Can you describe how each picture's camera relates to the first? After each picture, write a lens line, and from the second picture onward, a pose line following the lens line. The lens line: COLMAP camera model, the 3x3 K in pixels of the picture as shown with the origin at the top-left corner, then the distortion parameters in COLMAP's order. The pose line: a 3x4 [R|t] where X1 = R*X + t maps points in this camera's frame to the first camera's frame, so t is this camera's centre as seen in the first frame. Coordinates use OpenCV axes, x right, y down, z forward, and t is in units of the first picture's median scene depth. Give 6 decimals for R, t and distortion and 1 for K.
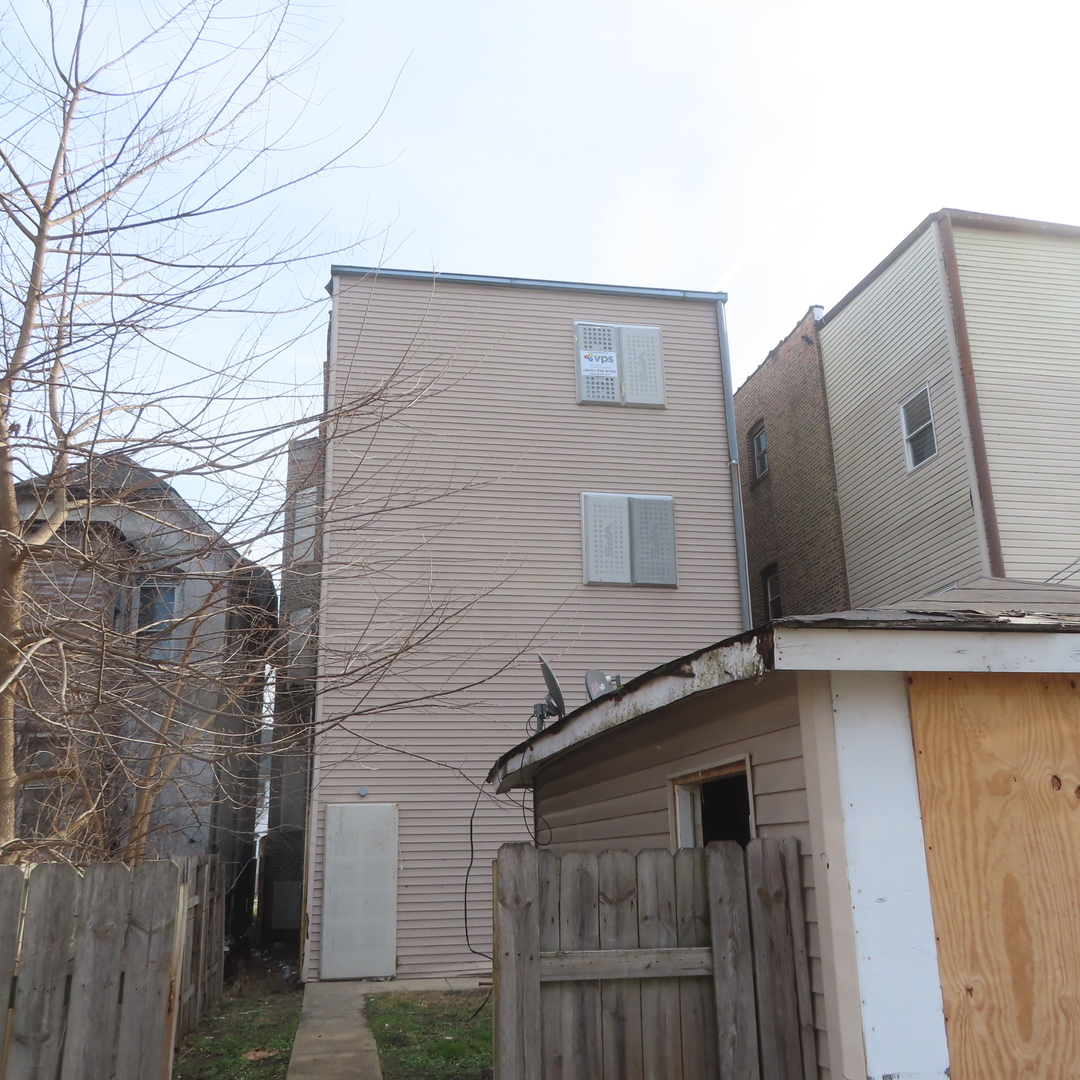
lens RADIAL K [[1039.0, 0, 540.0], [0, 1039.0, 540.0], [0, 0, 1]] dist [-0.010394, 0.017956]
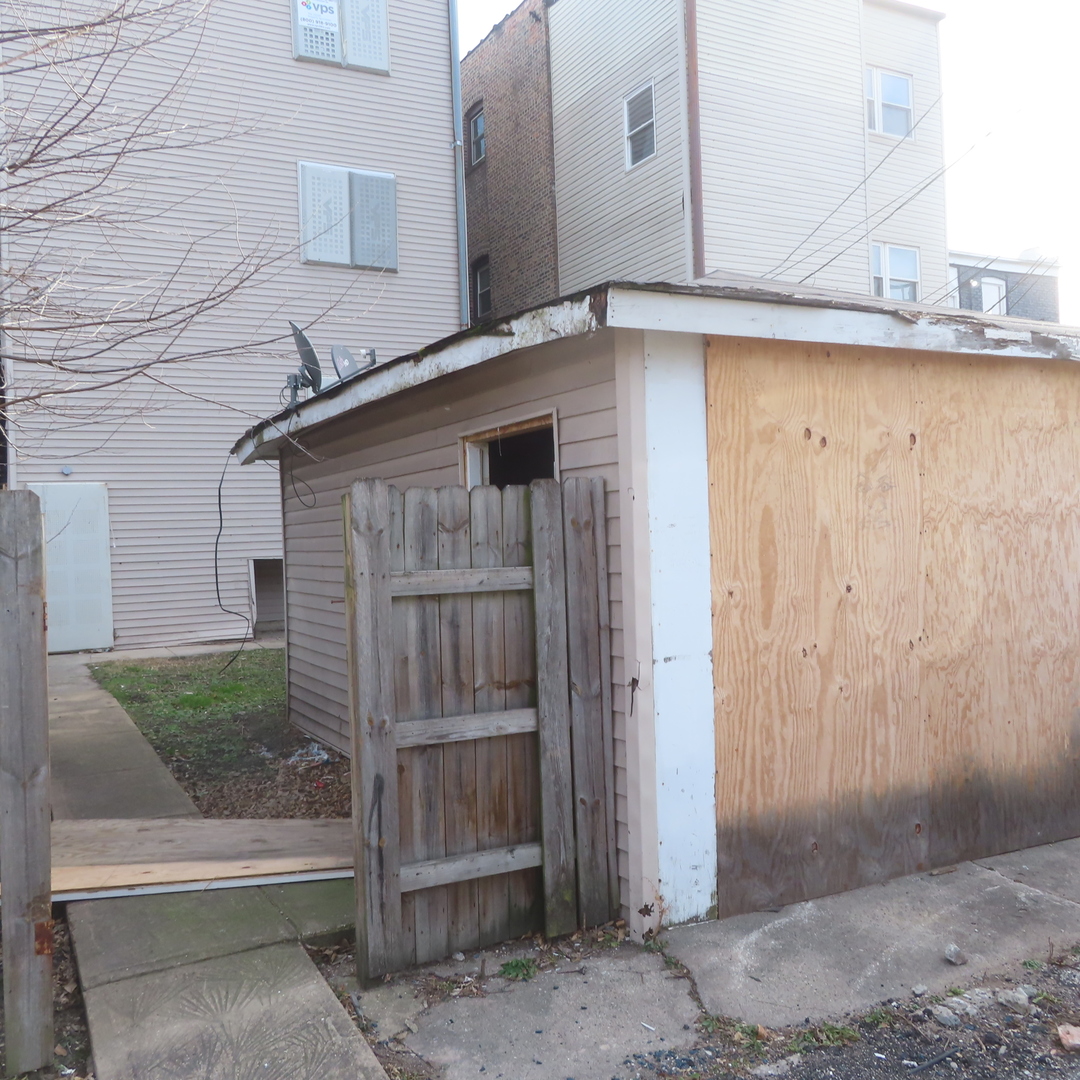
lens RADIAL K [[1031.7, 0, 540.0], [0, 1031.7, 540.0], [0, 0, 1]] dist [-0.003202, -0.011560]
pose [[0.953927, -0.013732, 0.299726, -0.148553], [-0.072913, 0.958398, 0.275965, 0.038049], [-0.291046, -0.285105, 0.913240, -0.042886]]
